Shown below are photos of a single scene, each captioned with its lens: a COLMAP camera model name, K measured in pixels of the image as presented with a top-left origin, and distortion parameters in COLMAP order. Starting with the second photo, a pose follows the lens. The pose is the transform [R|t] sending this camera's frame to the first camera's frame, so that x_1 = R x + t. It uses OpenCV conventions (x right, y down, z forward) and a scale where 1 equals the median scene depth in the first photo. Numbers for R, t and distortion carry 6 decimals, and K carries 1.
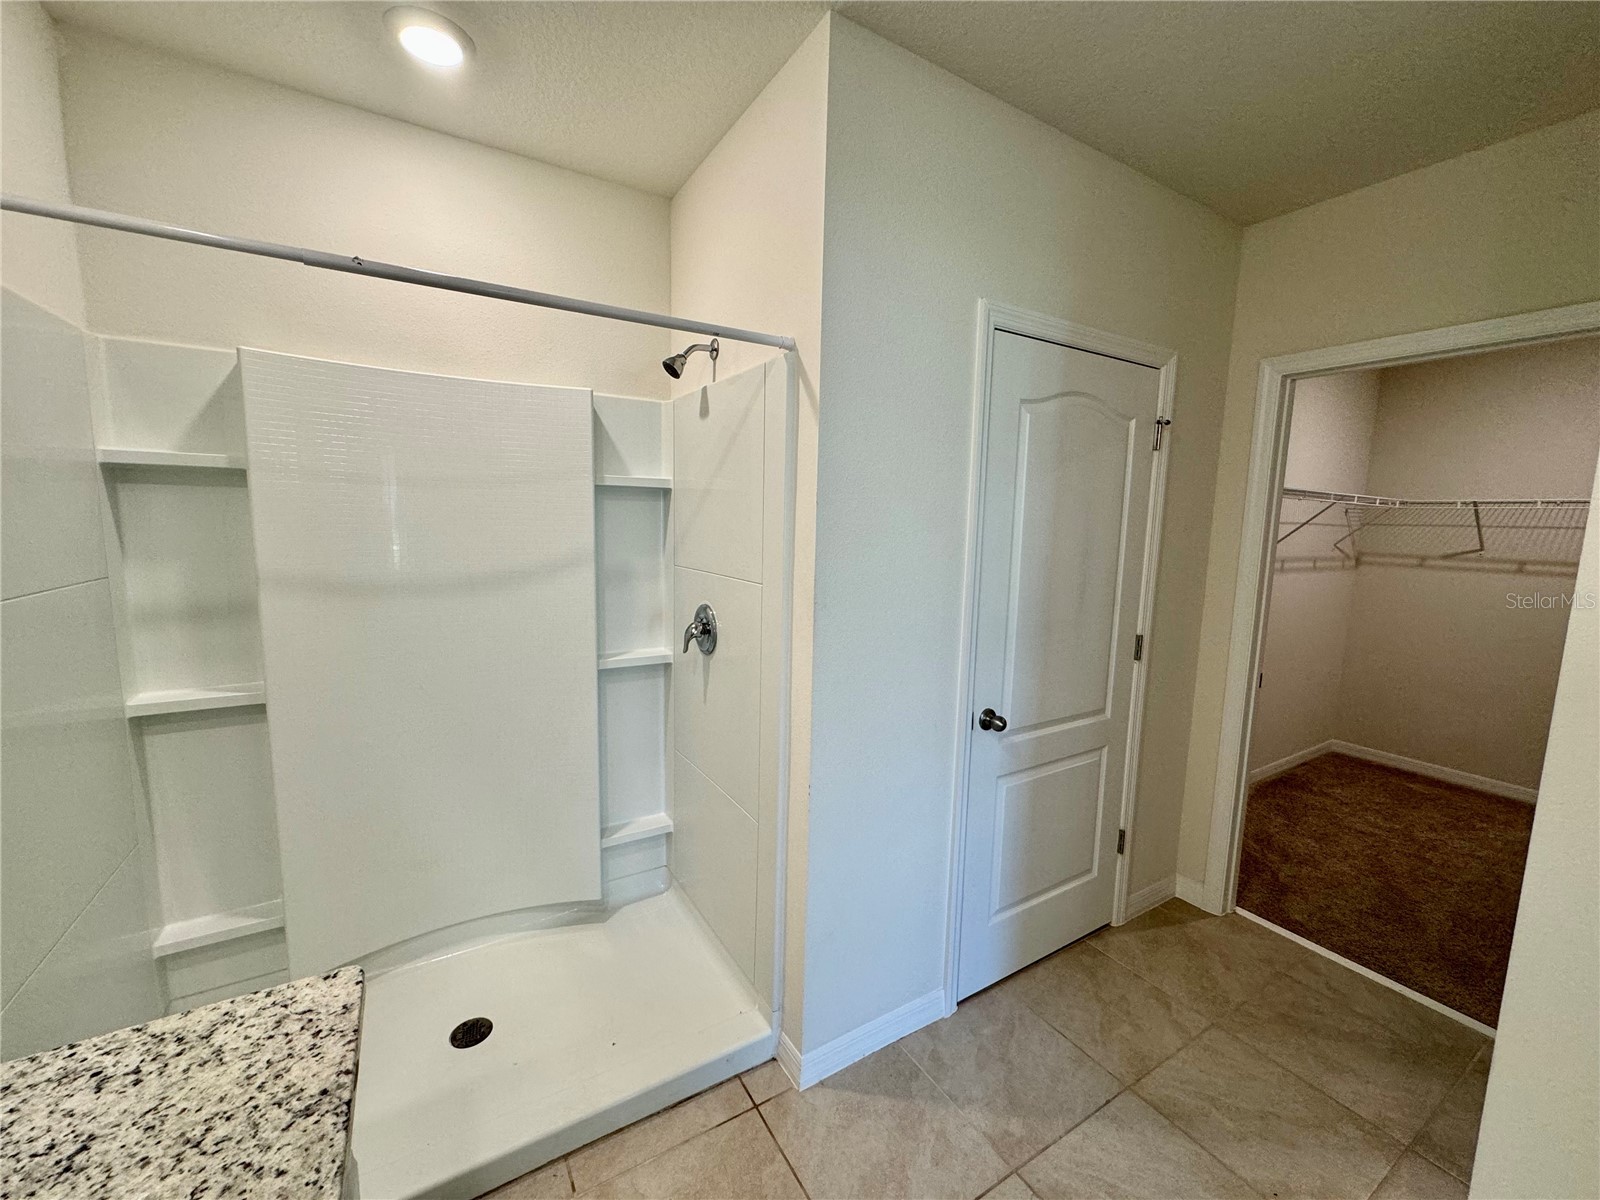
lens RADIAL K [[638.7, 0, 800.0], [0, 638.7, 596.9], [0, 0, 1]] dist [0.000335, -0.000289]
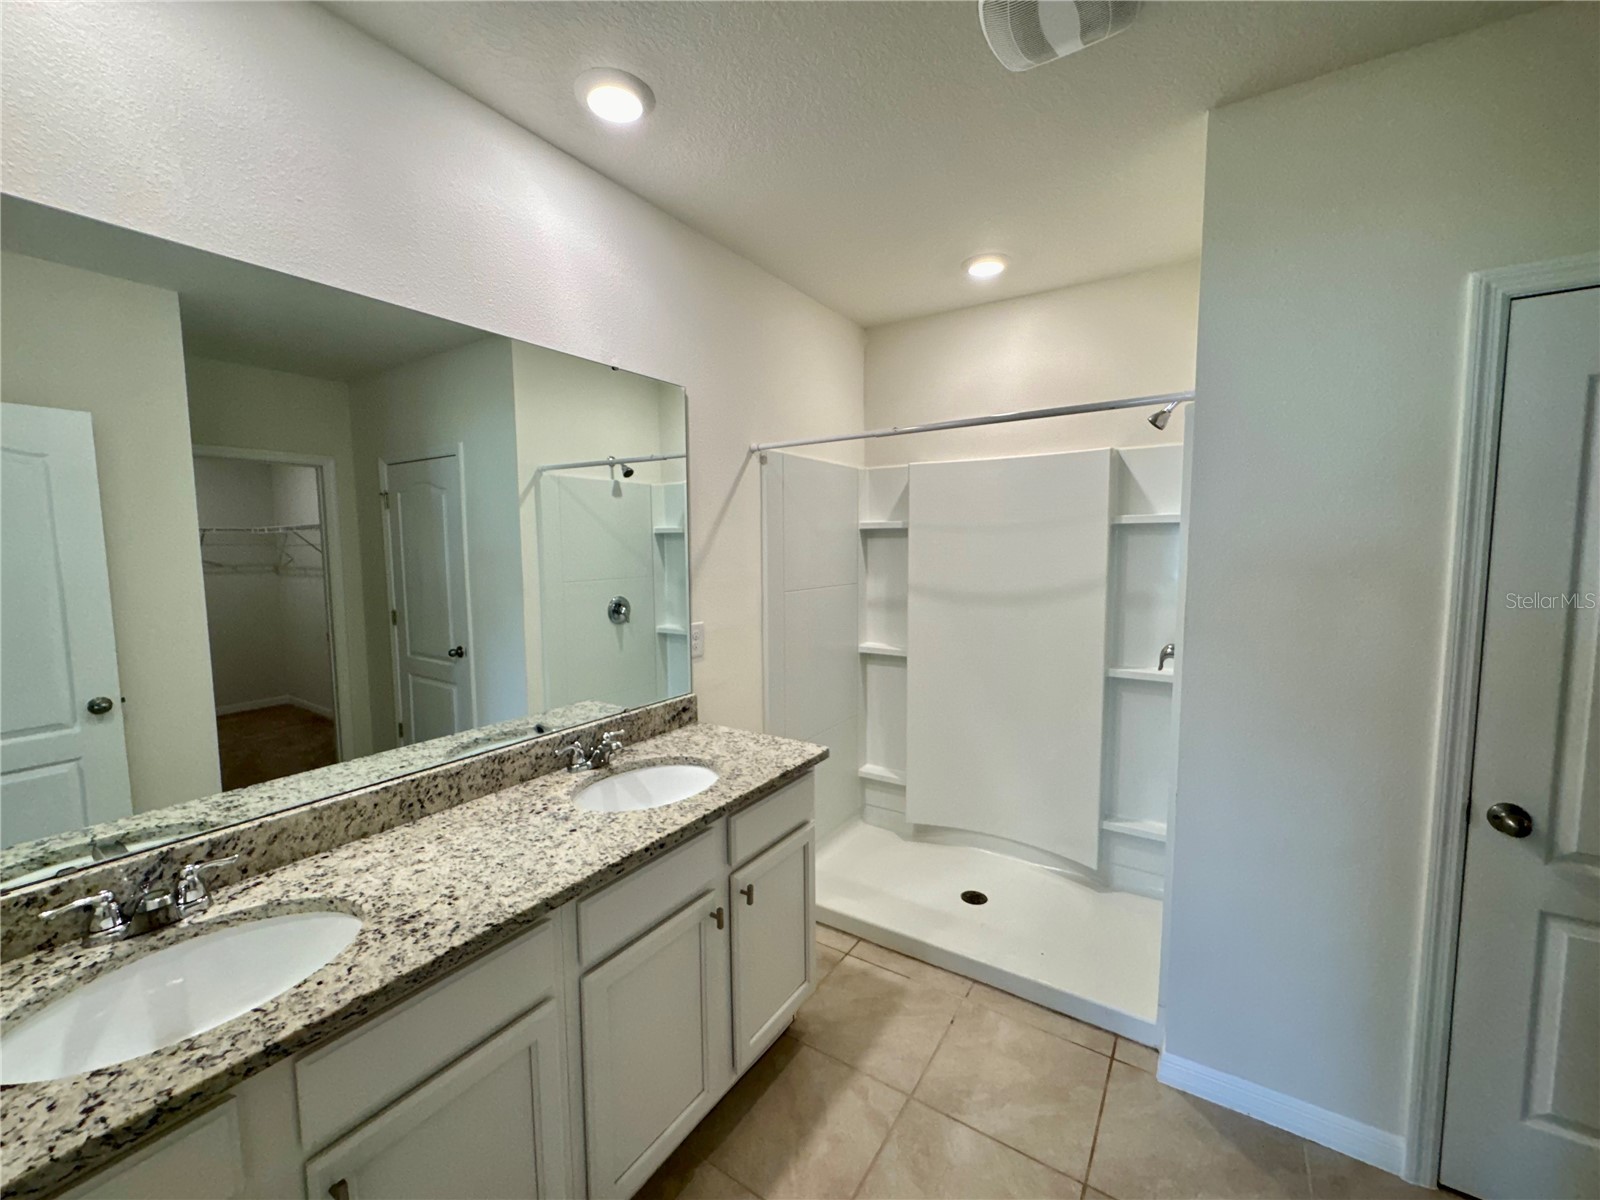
lens RADIAL K [[646.5, 0, 791.8], [0, 646.5, 603.5], [0, 0, 1]] dist [-0.000469, -0.000183]
pose [[0.417927, 0.058228, -0.906613, 0.701452], [-0.094352, 0.995329, 0.020432, 0.010867], [0.903568, 0.077002, 0.421469, -0.078422]]
